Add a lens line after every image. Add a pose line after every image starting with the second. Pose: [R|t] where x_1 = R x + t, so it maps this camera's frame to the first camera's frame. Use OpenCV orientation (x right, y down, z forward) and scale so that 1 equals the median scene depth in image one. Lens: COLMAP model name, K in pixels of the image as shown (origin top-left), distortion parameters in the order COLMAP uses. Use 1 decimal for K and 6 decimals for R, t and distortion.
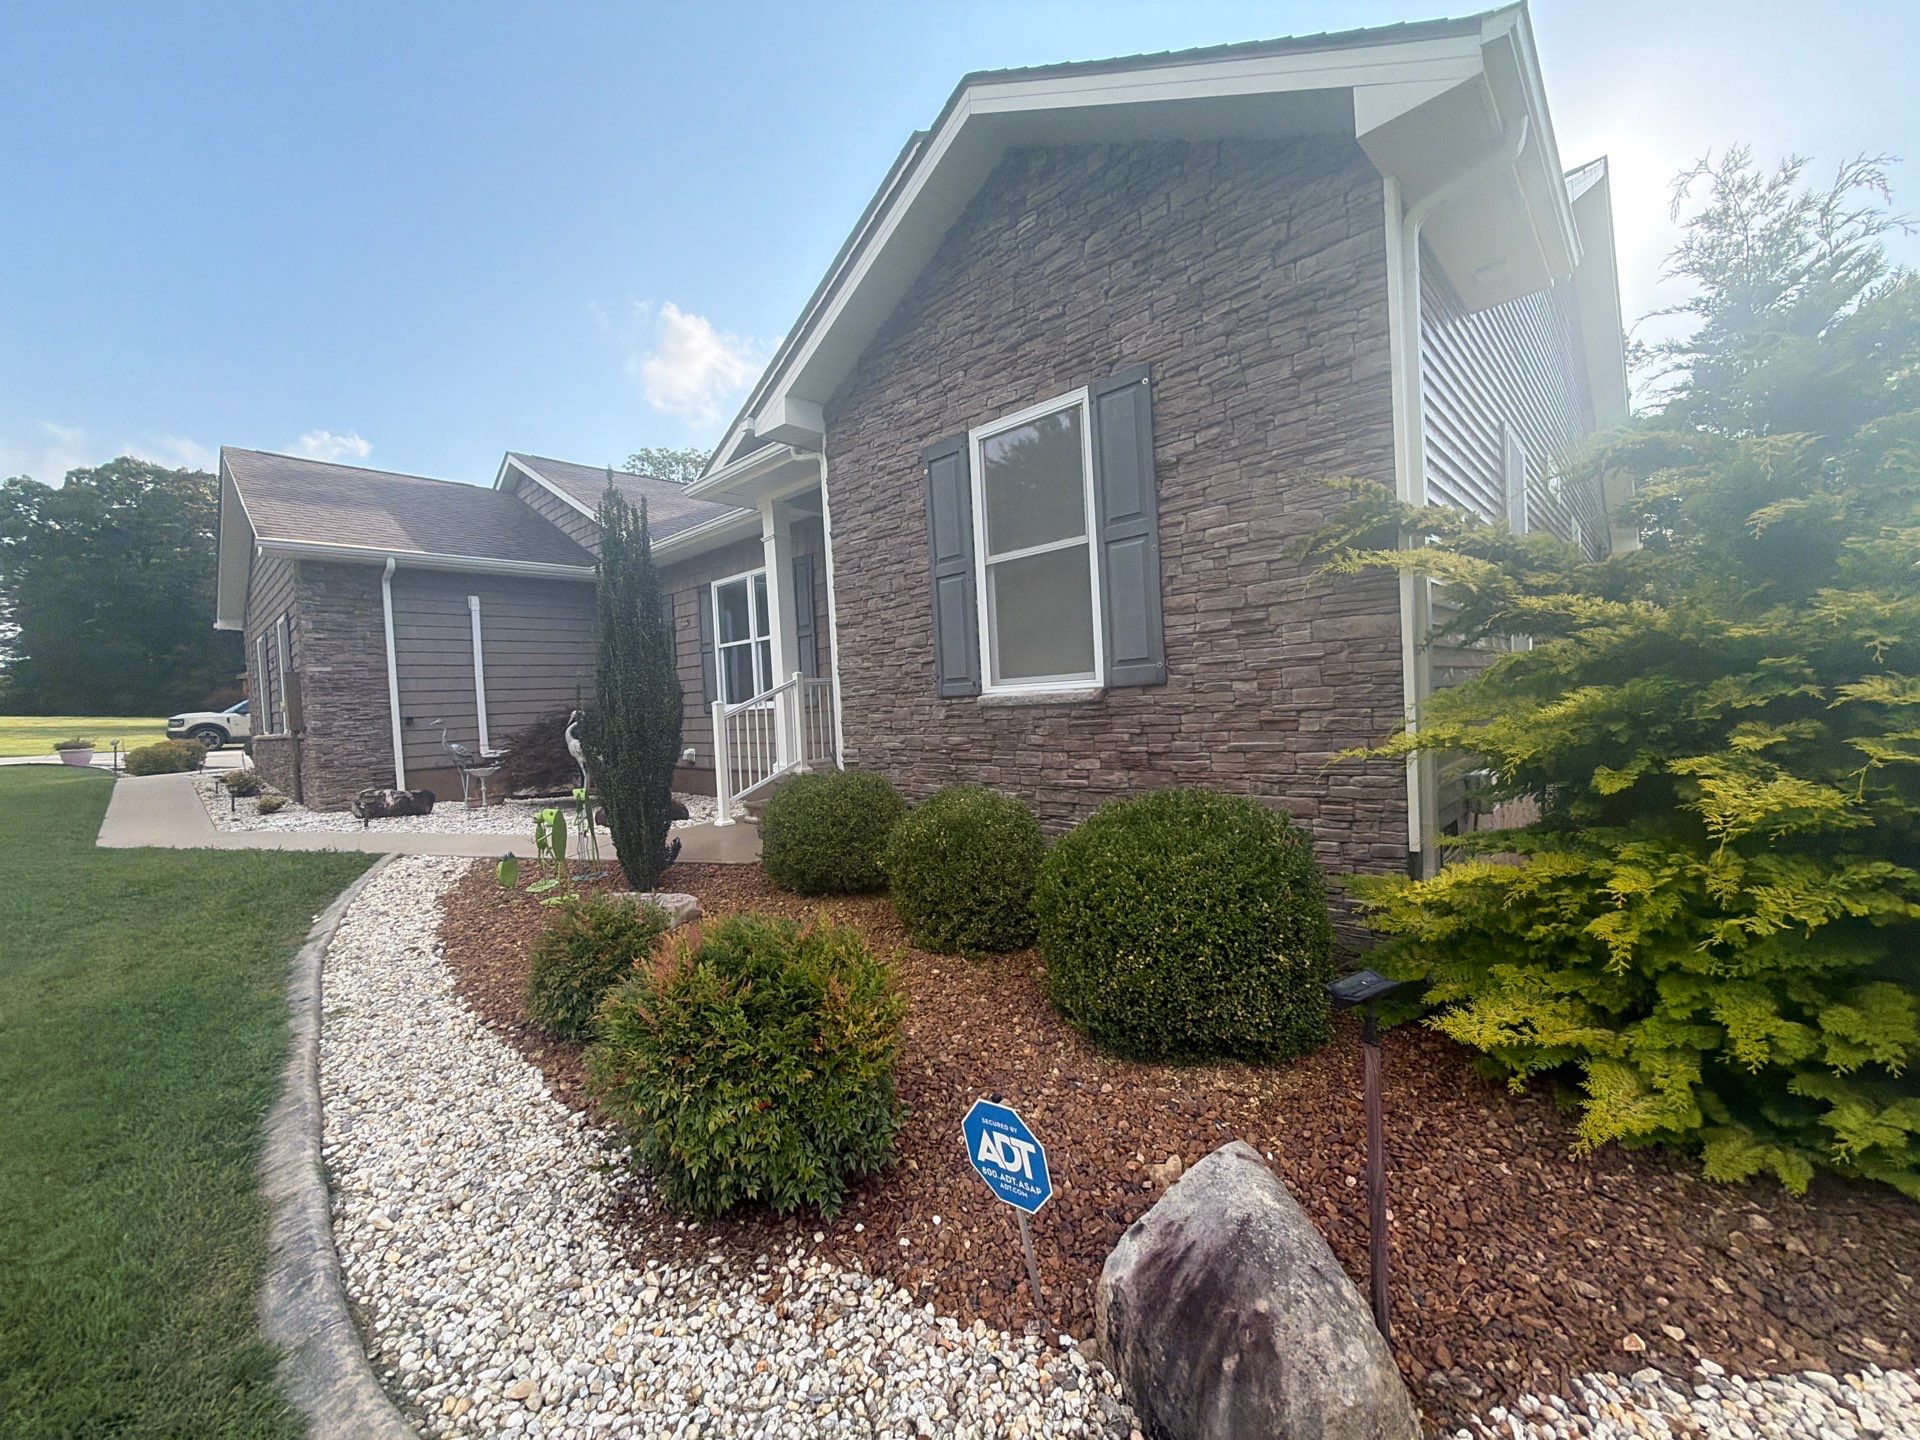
lens RADIAL K [[769.6, 0, 962.9], [0, 769.6, 727.2], [0, 0, 1]] dist [0.001606, 0.000338]
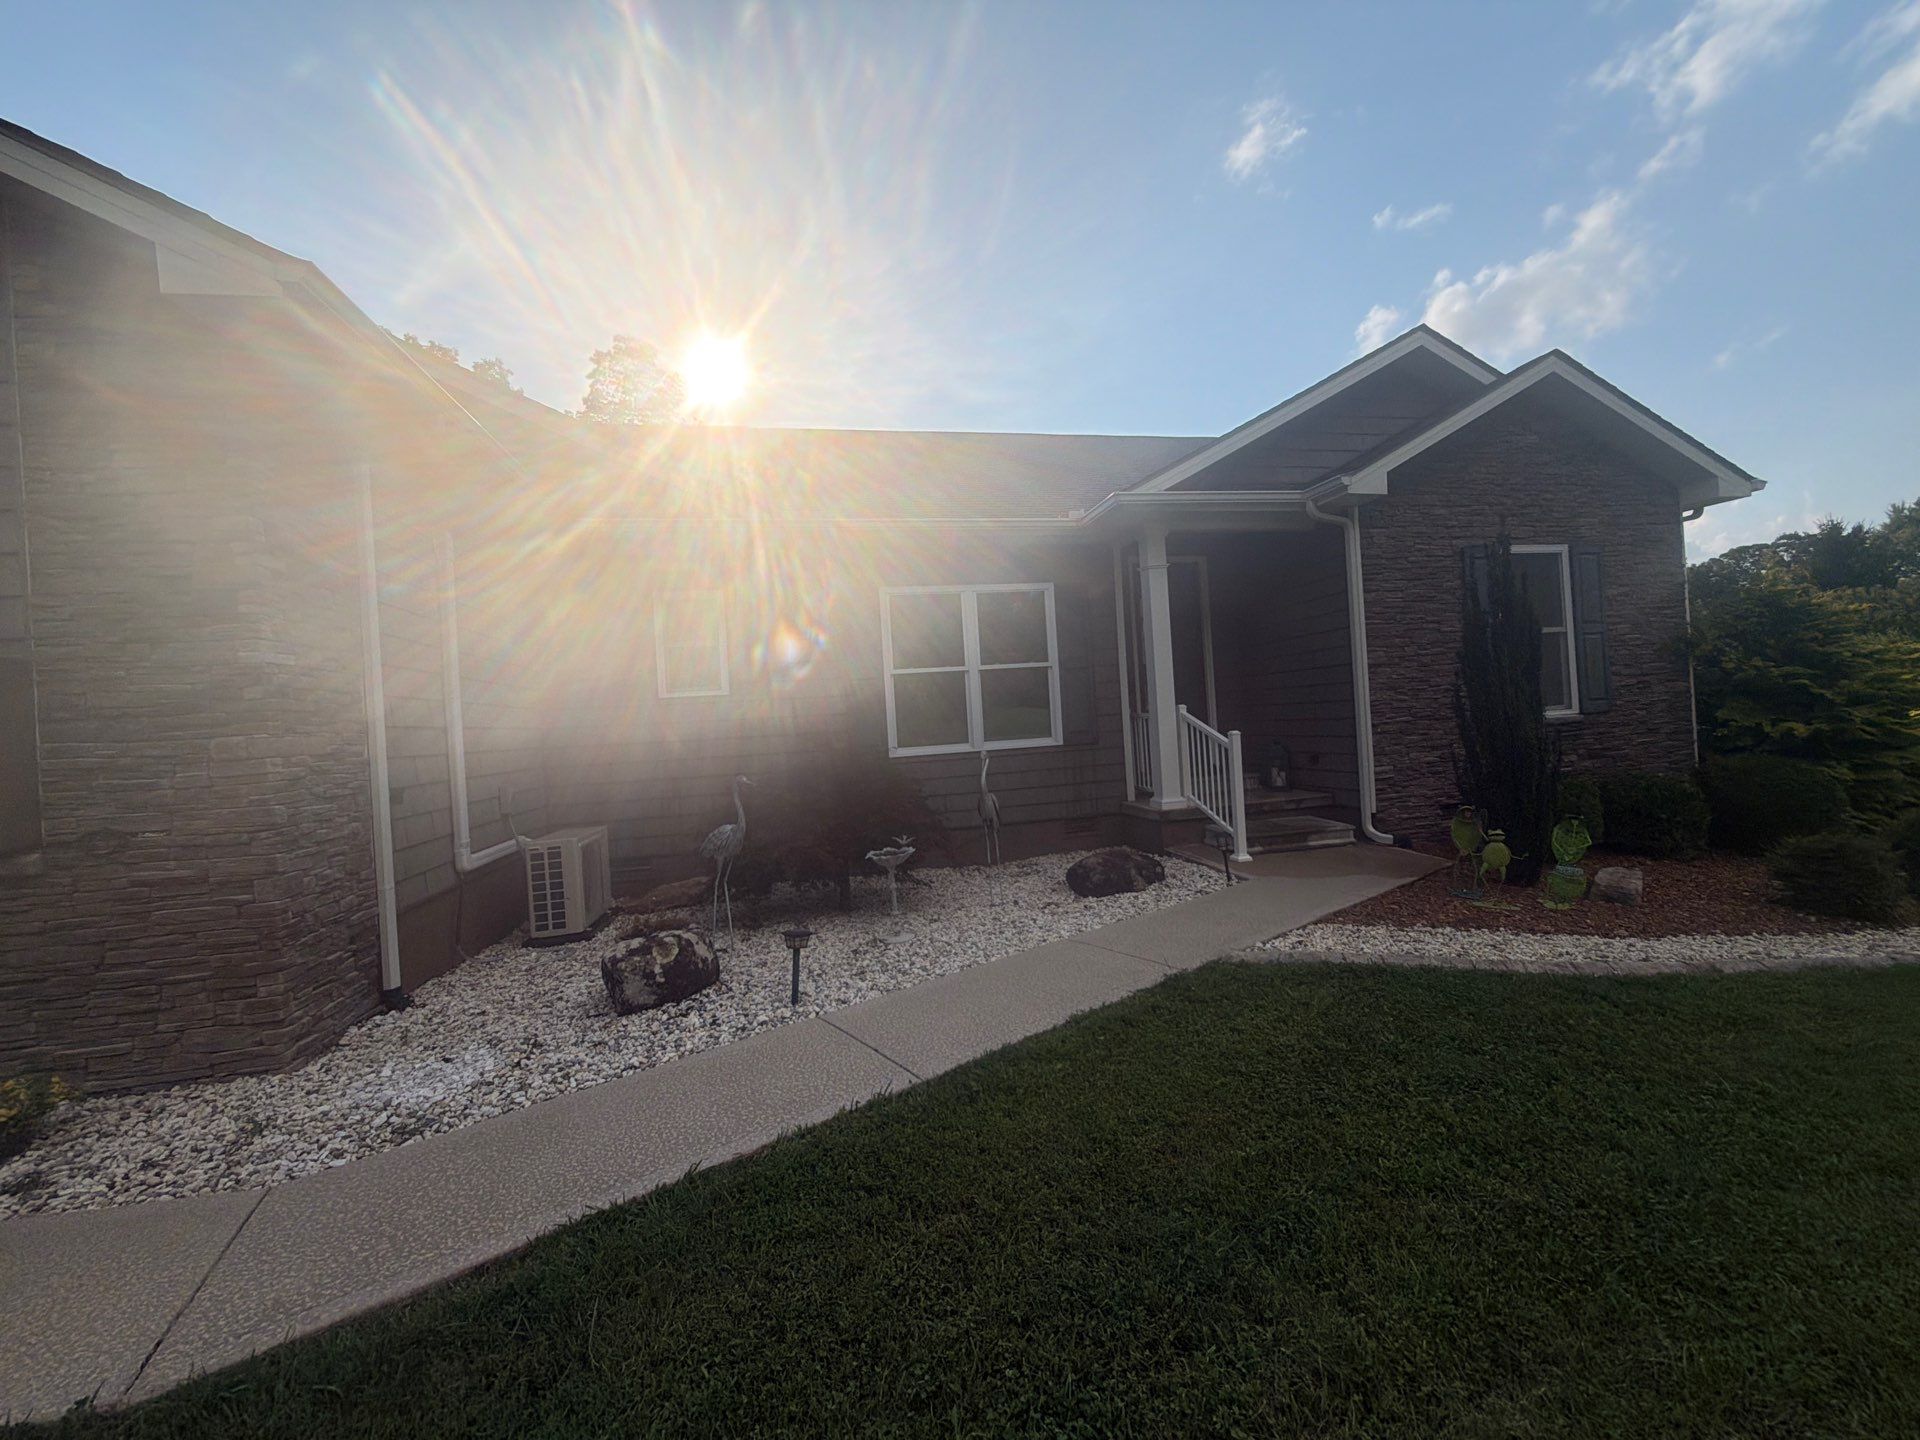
lens RADIAL K [[743.7, 0, 948.6], [0, 743.7, 735.0], [0, 0, 1]] dist [-0.012439, 0.000285]
pose [[0.577464, 0.004597, 0.816403, -1.966609], [0.061465, 0.996901, -0.049089, -0.008517], [-0.814099, 0.078527, 0.575393, 1.164251]]
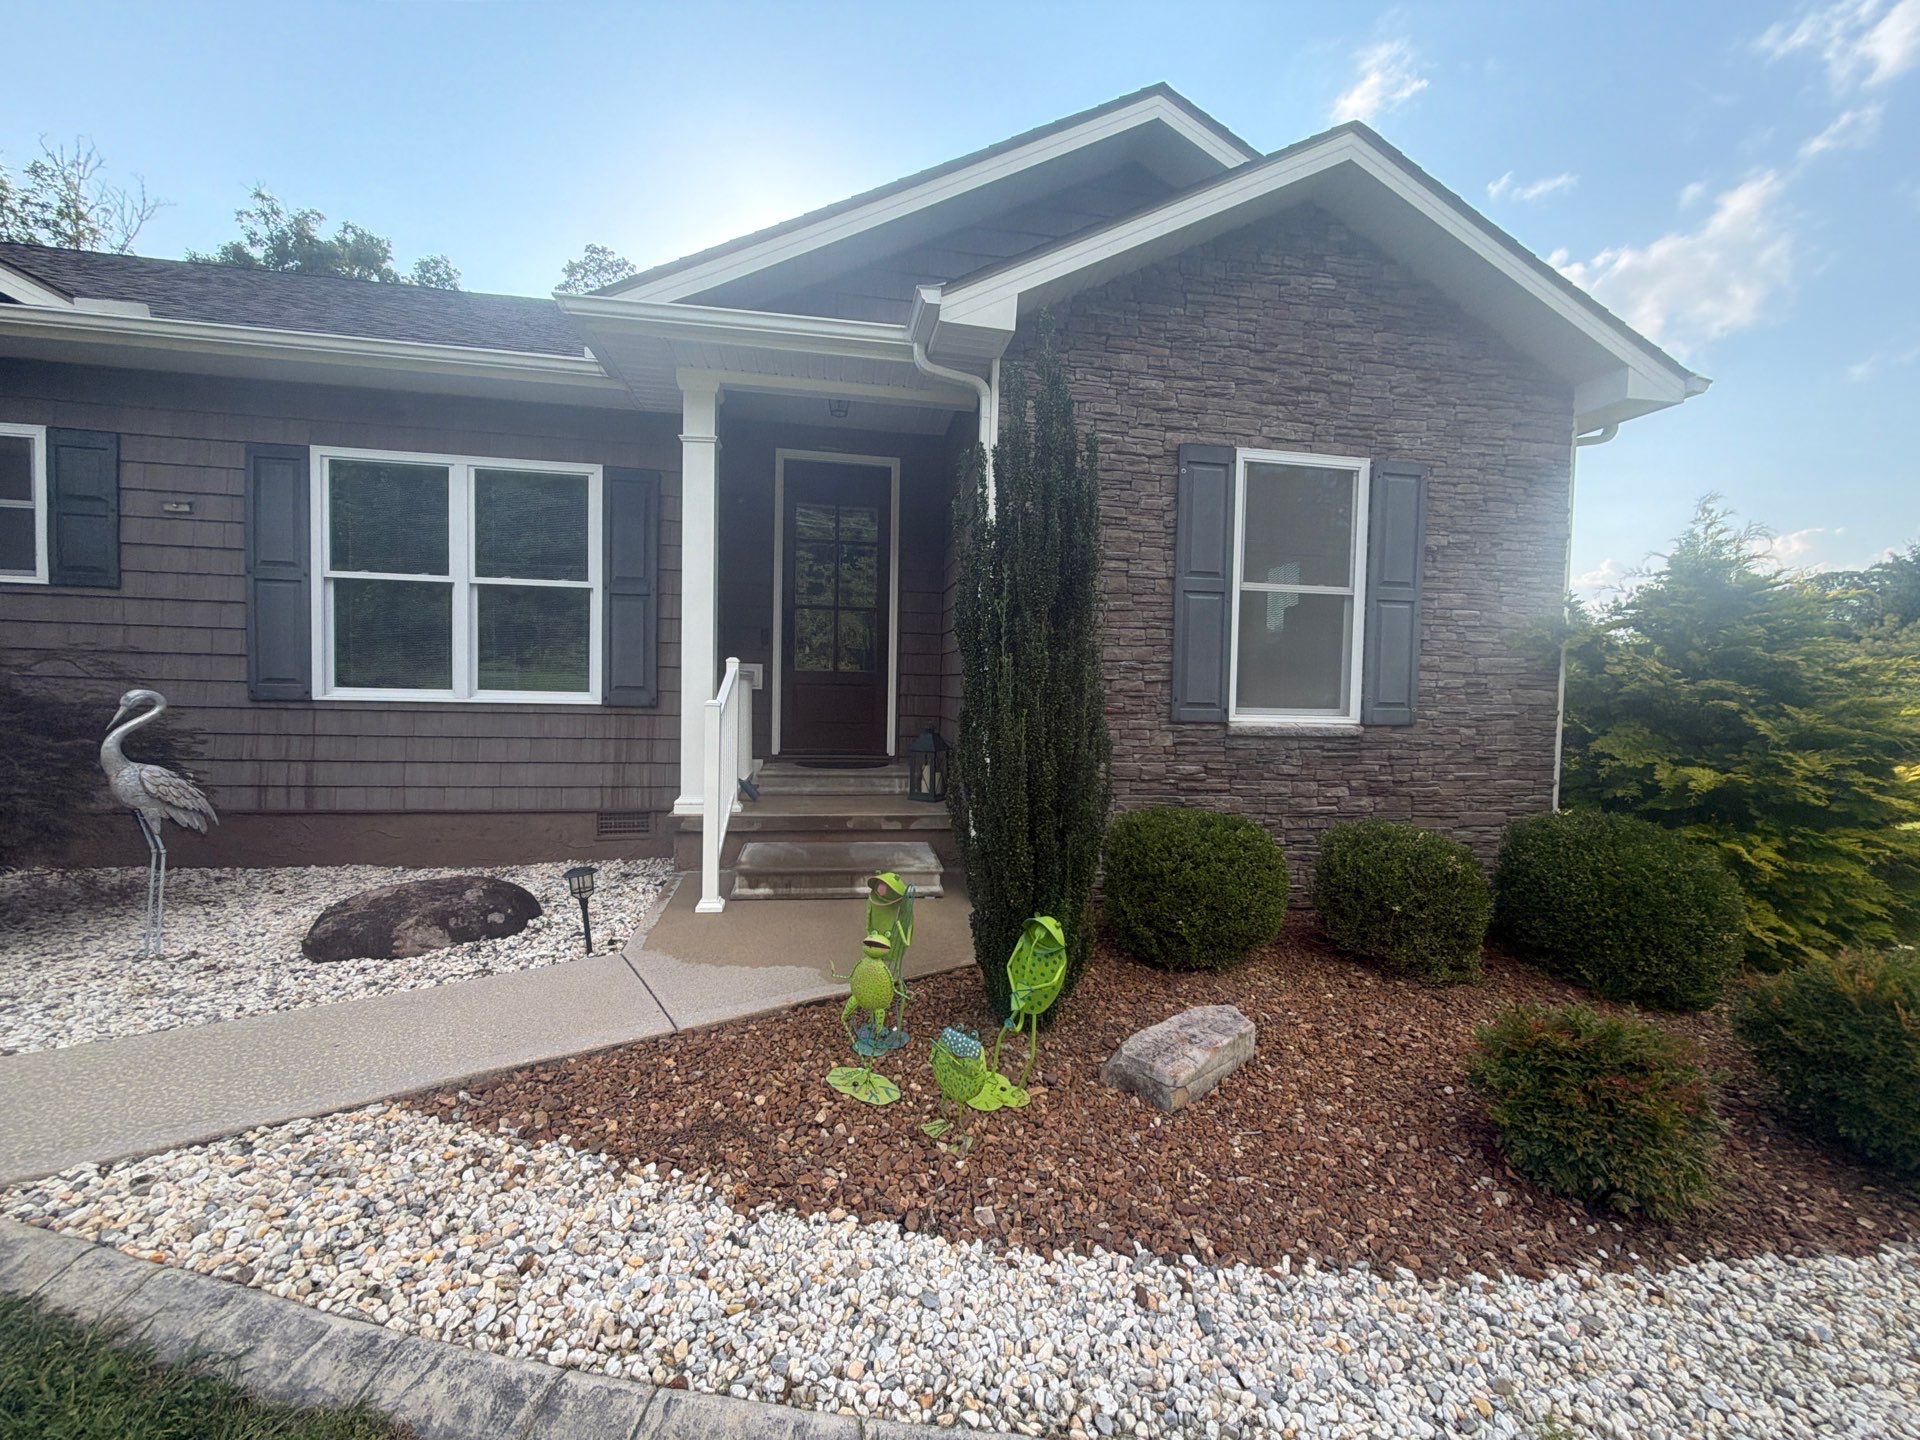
lens RADIAL K [[769.6, 0, 962.9], [0, 769.6, 727.2], [0, 0, 1]] dist [0.001606, 0.000338]
pose [[0.593928, 0.030476, 0.803941, -1.043456], [-0.025884, 0.999489, -0.018766, -0.010425], [-0.804102, -0.009663, 0.594413, 0.763836]]
